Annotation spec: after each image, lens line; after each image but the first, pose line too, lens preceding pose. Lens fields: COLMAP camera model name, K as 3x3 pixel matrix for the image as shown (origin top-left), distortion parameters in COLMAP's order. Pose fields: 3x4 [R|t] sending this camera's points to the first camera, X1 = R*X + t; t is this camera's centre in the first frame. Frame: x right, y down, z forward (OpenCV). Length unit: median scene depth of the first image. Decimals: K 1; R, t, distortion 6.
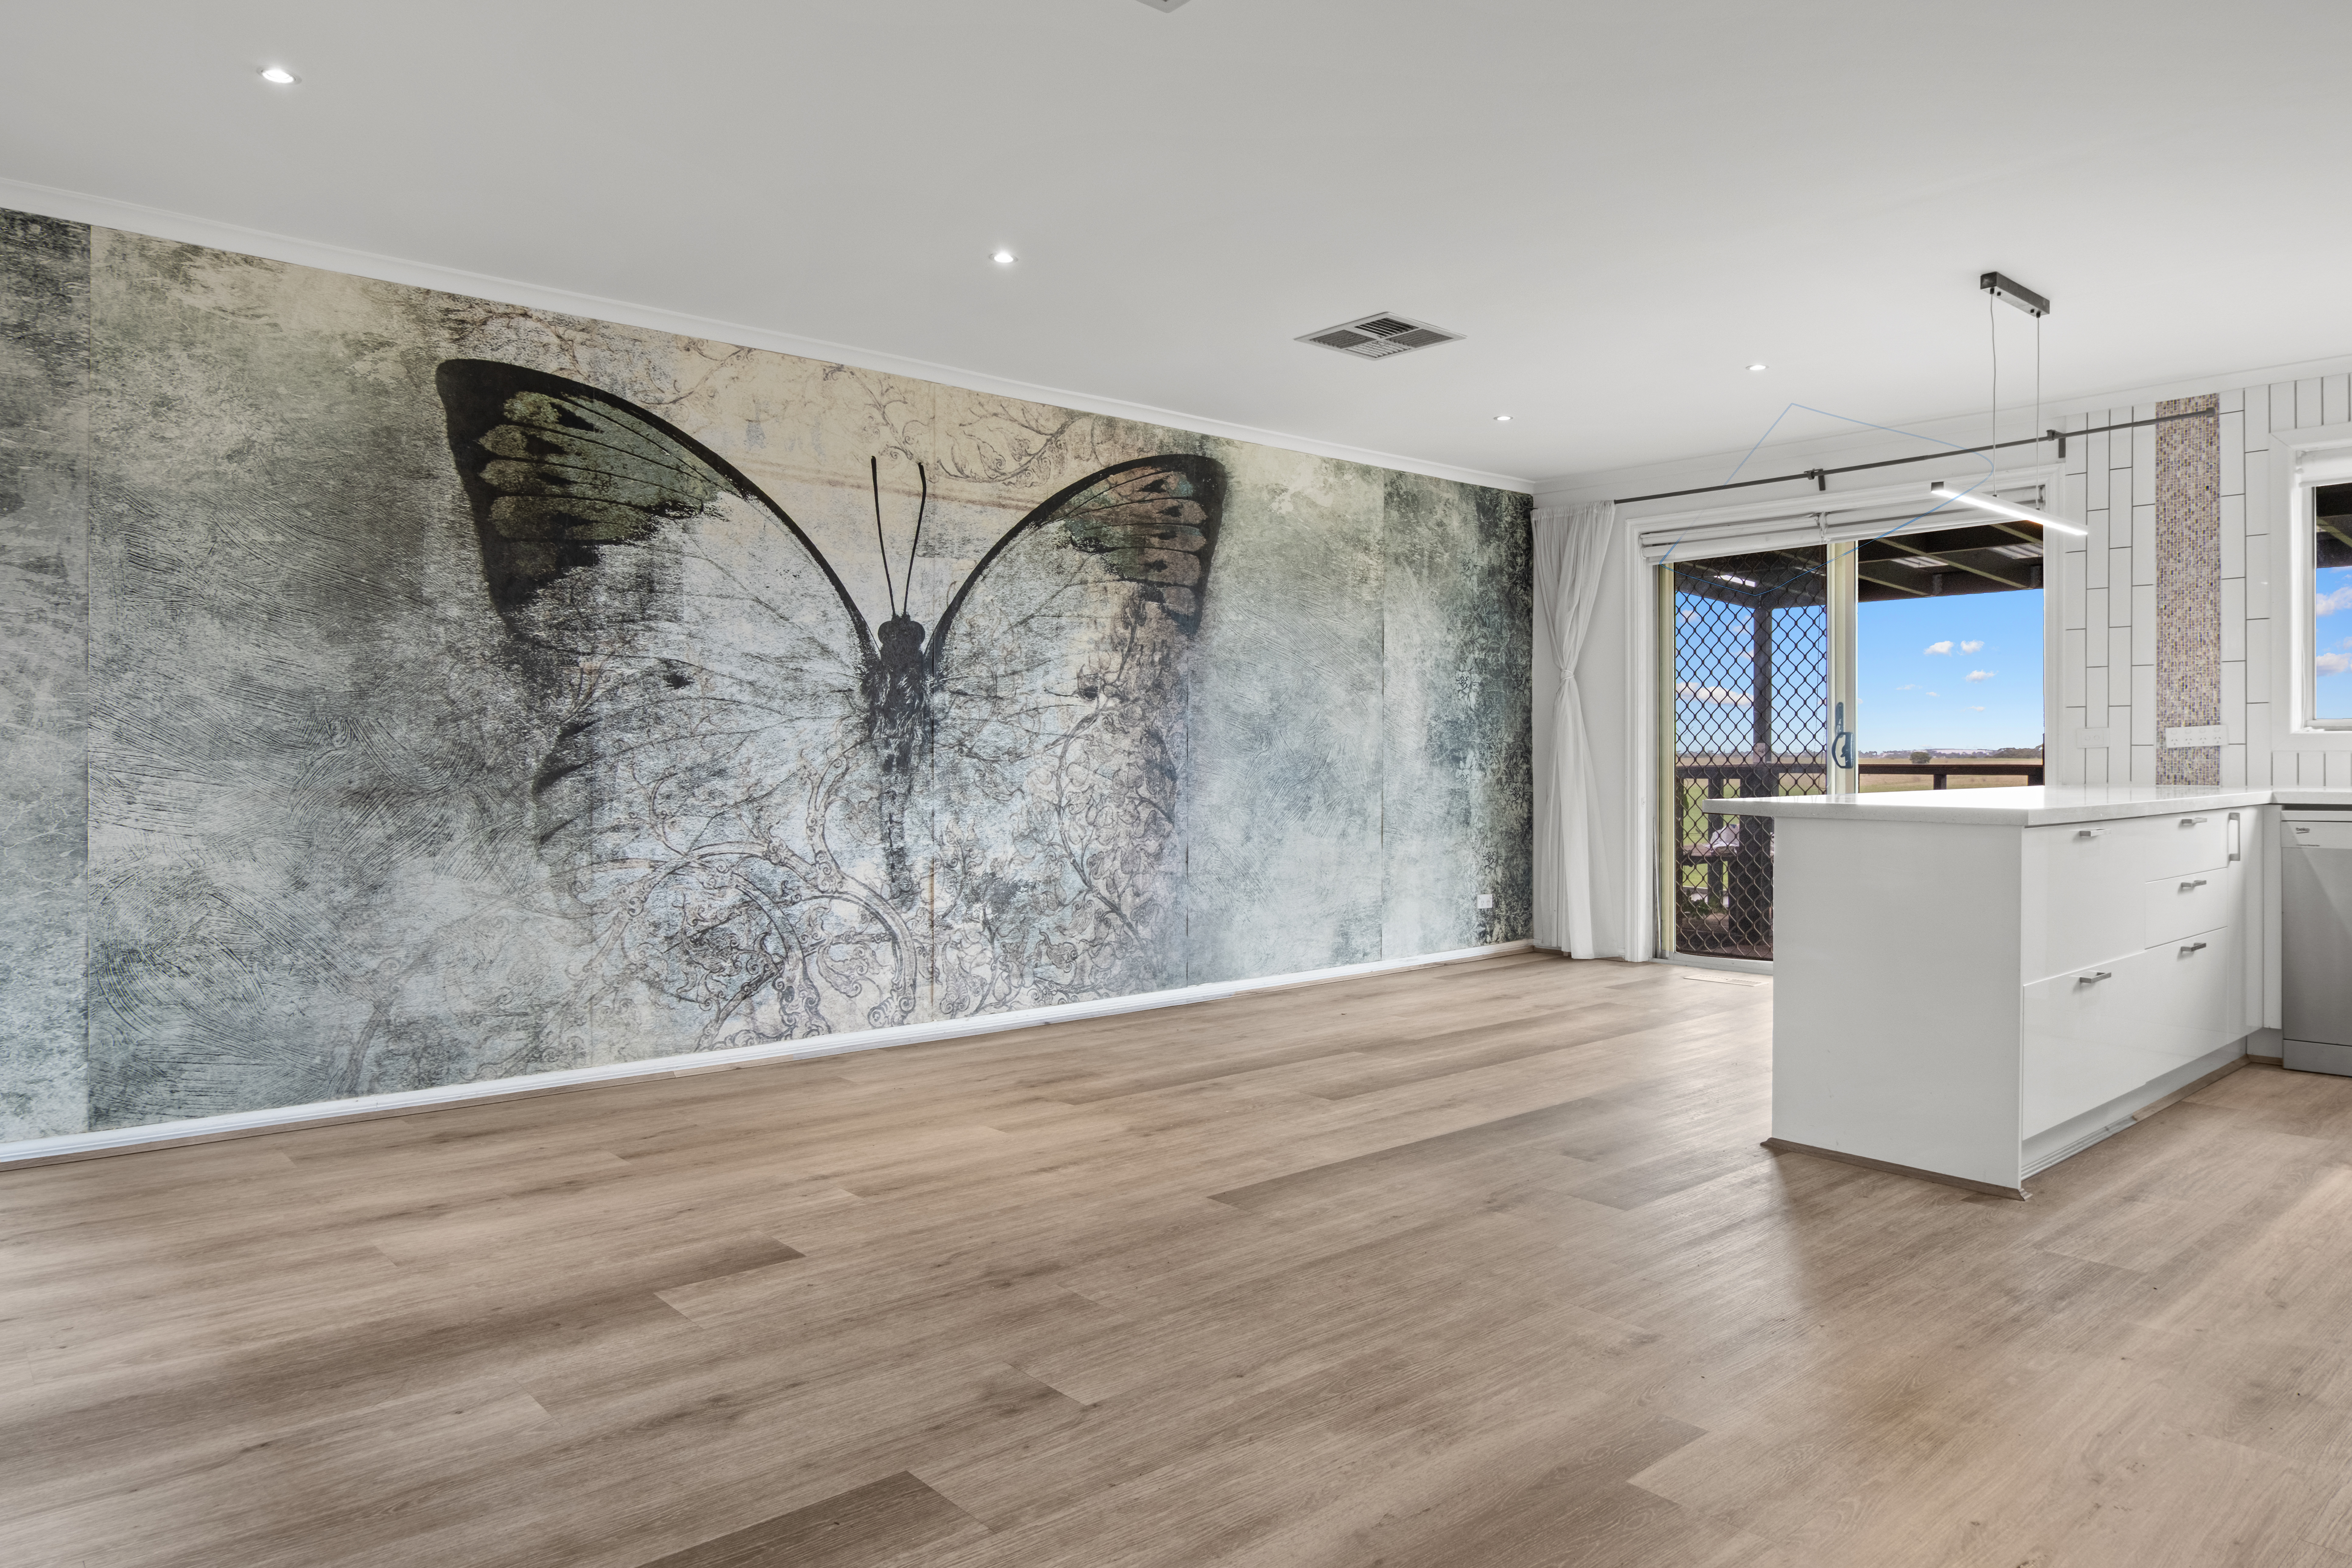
lens RADIAL K [[1499.9, 0, 1127.9], [0, 1499.9, 760.2], [0, 0, 1]] dist [-0.024175, 0.003775]
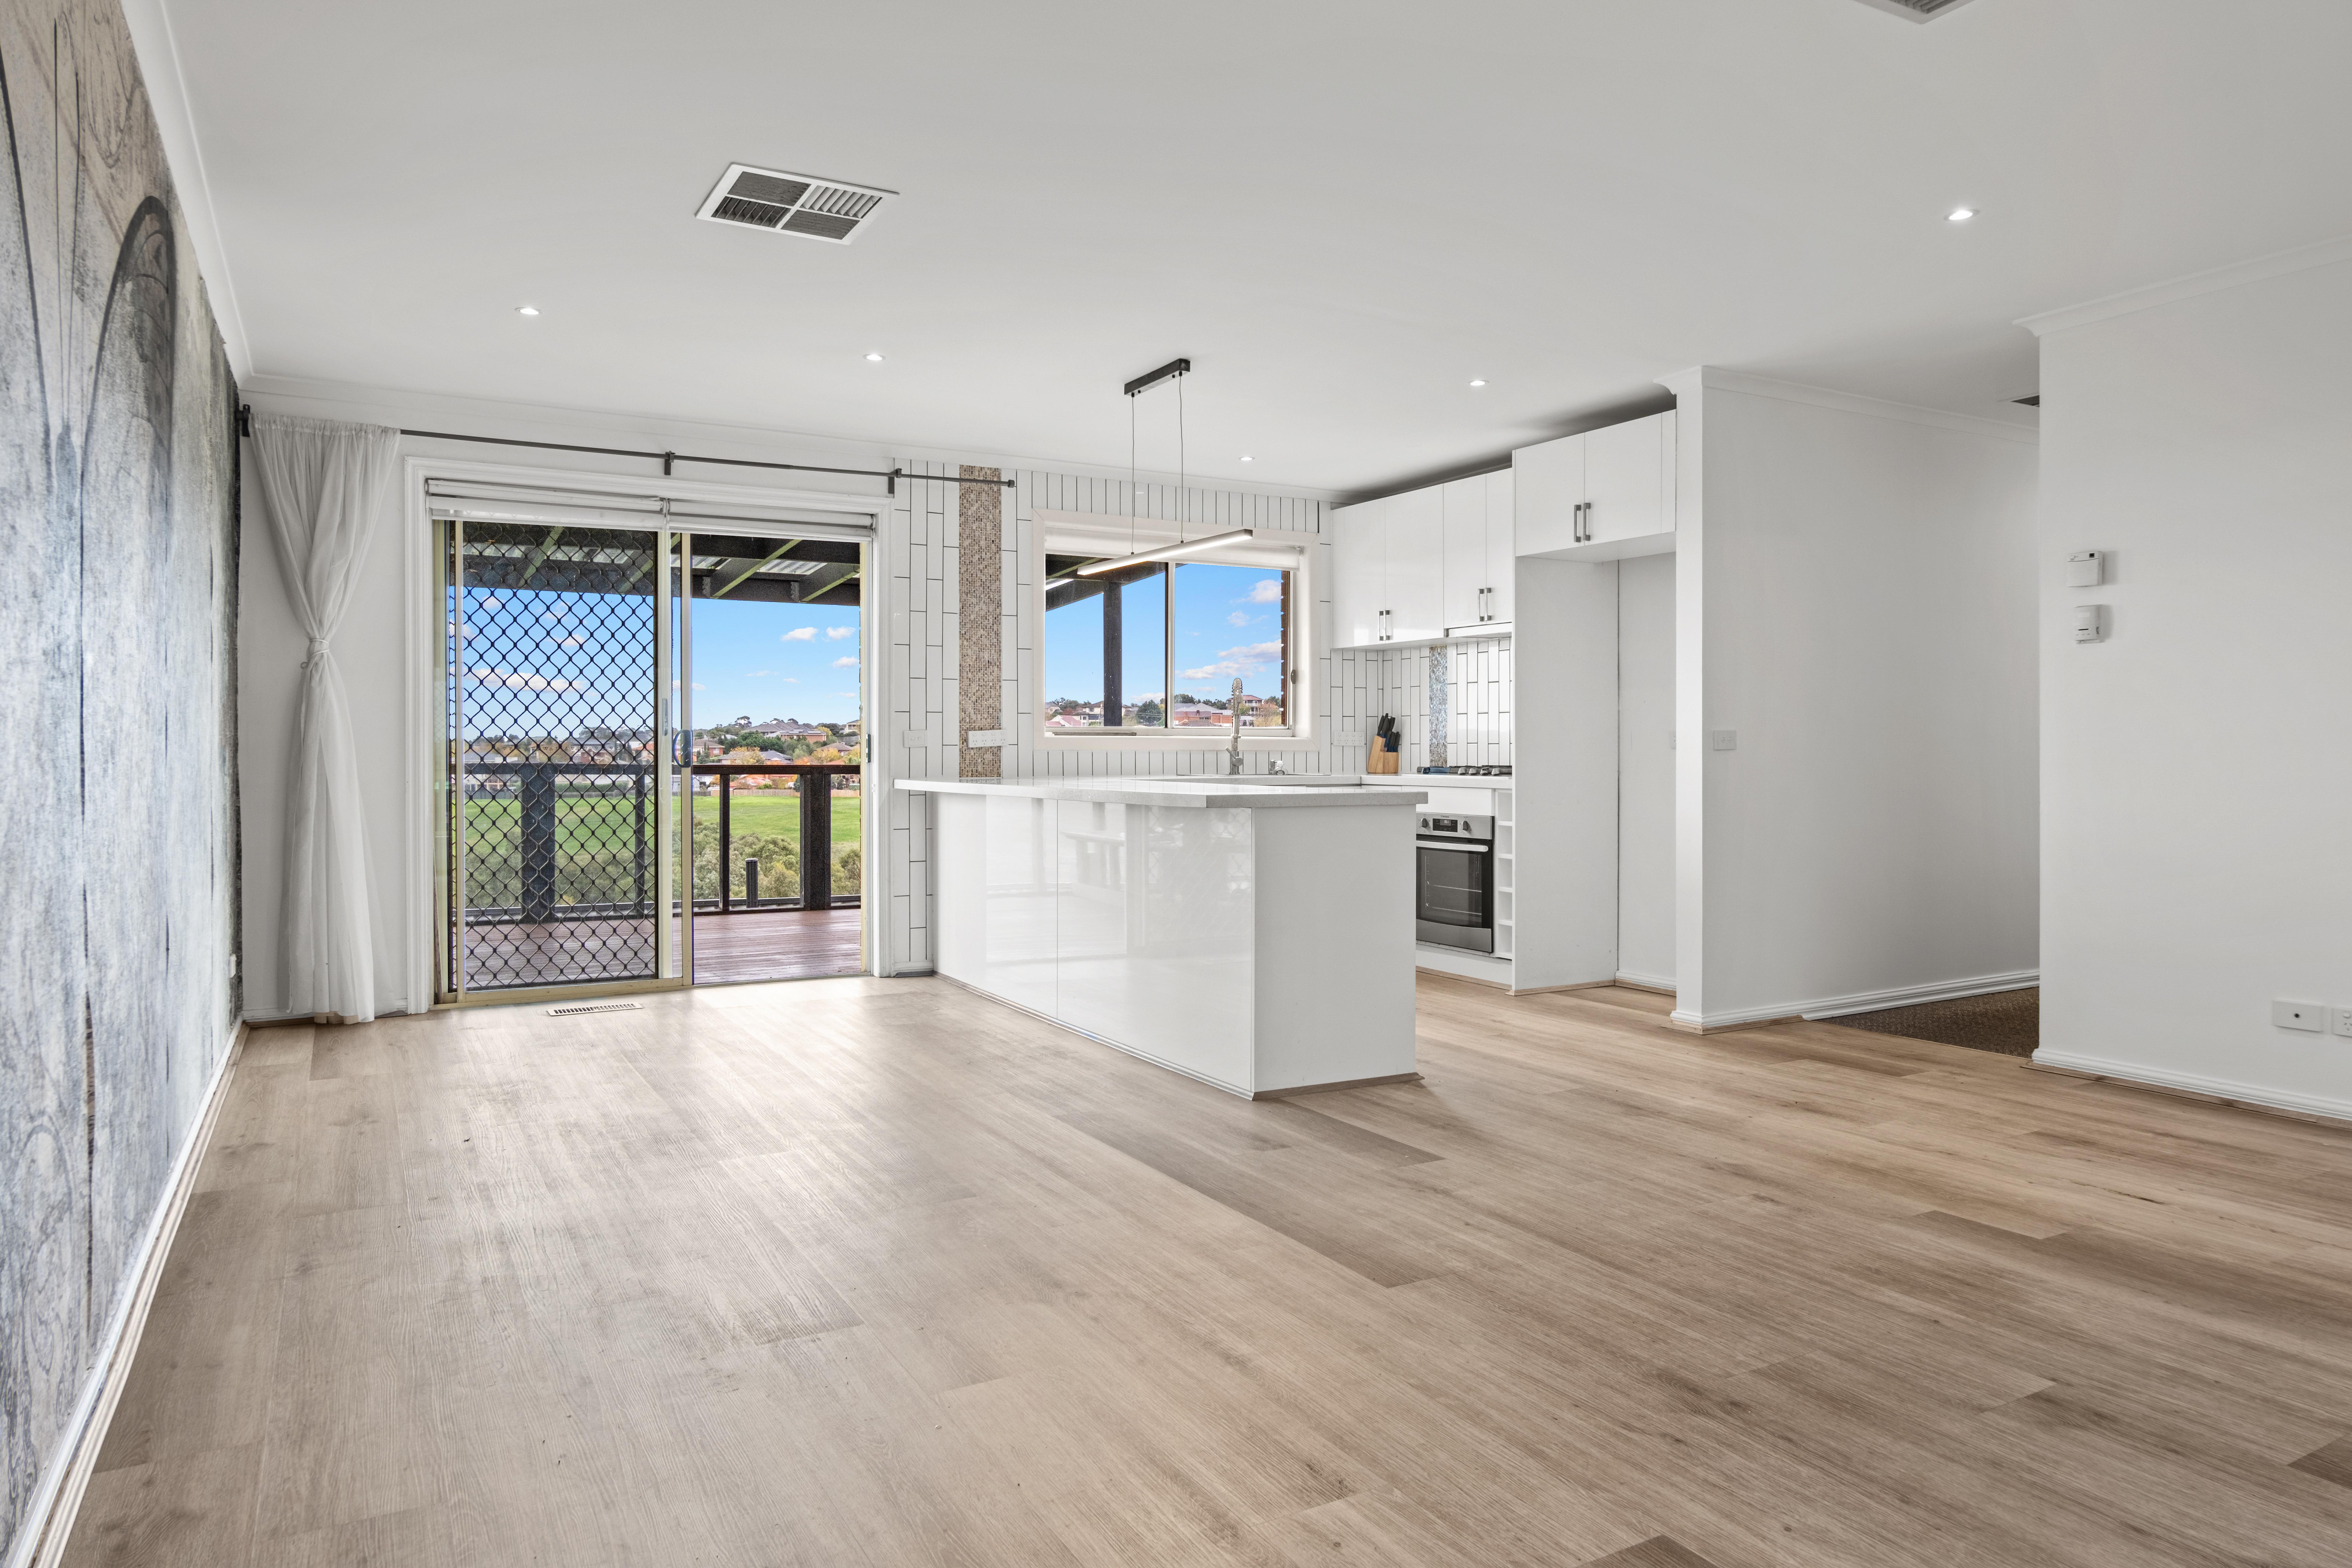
lens RADIAL K [[1499.9, 0, 1181.3], [0, 1499.9, 749.0], [0, 0, 1]] dist [-0.024175, 0.003775]
pose [[0.174529, 0.002341, 0.984649, -0.497734], [0.005635, 0.999978, -0.003376, -0.001868], [-0.984636, 0.006138, 0.174512, 0.617701]]
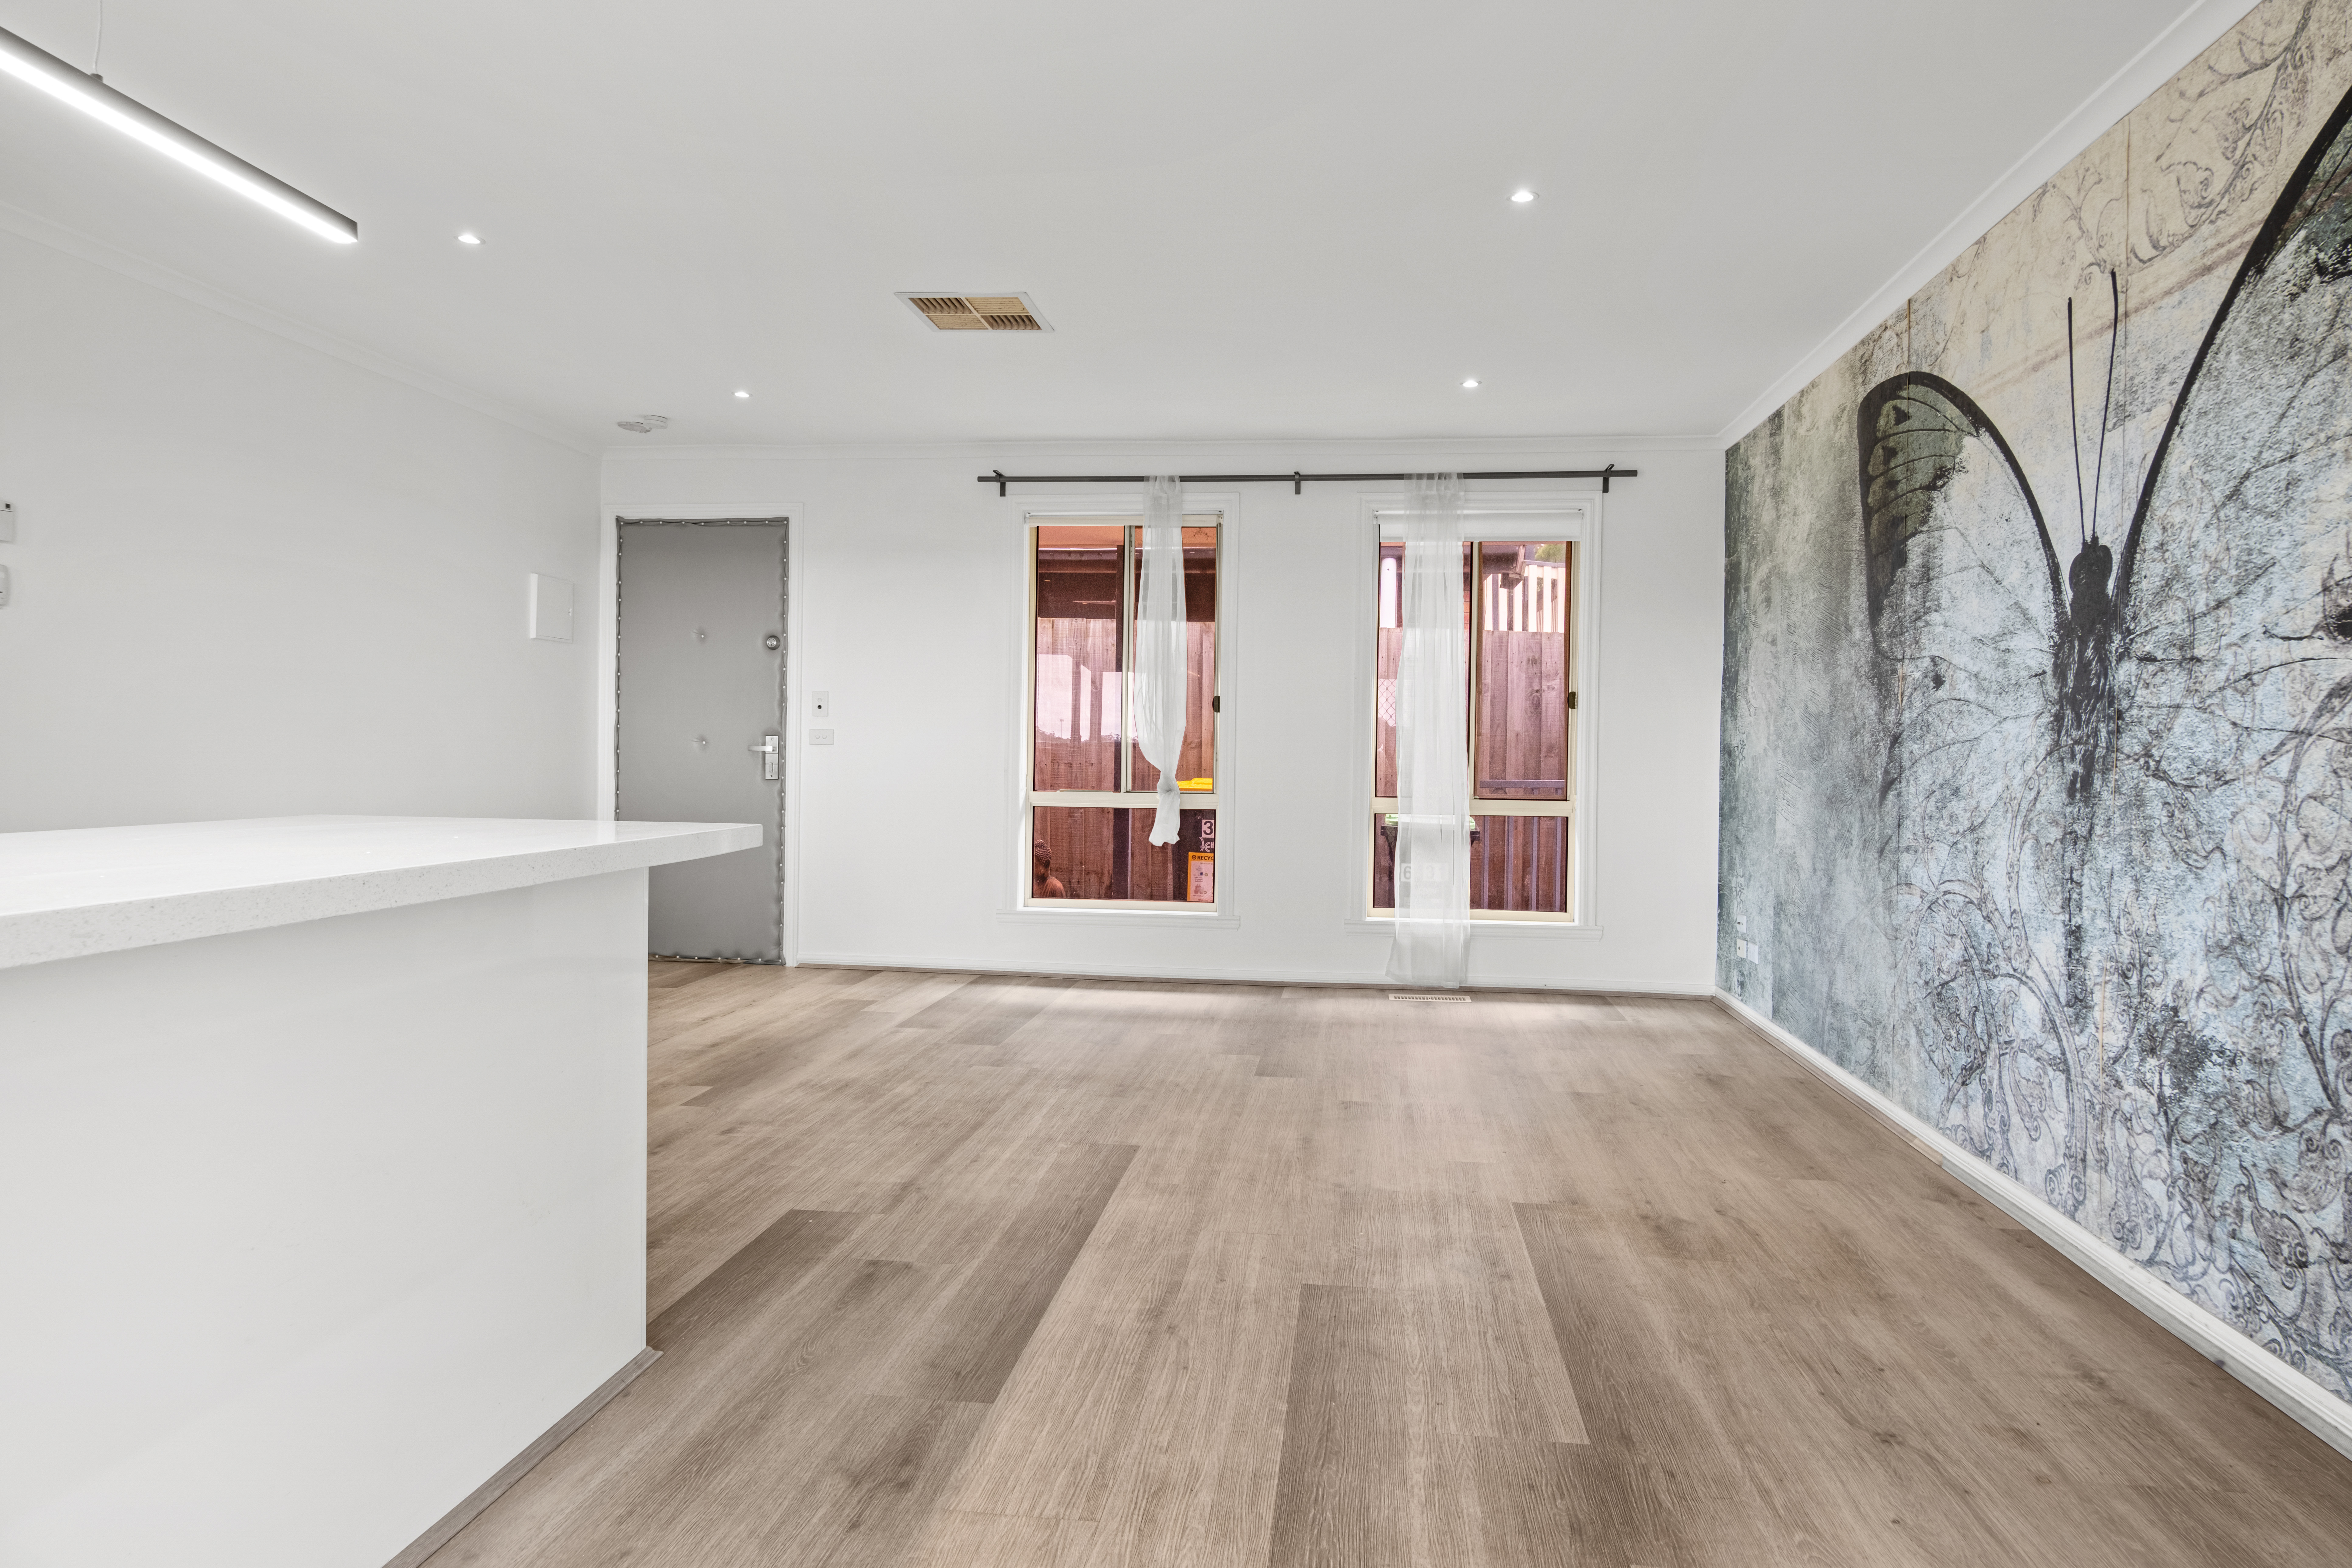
lens RADIAL K [[1499.9, 0, 1168.4], [0, 1499.9, 766.1], [0, 0, 1]] dist [-0.024175, 0.003775]
pose [[-0.727304, -0.005651, -0.686293, 0.518273], [-0.019522, 0.999732, 0.012457, -0.006129], [0.686038, 0.022458, -0.727219, 1.168471]]
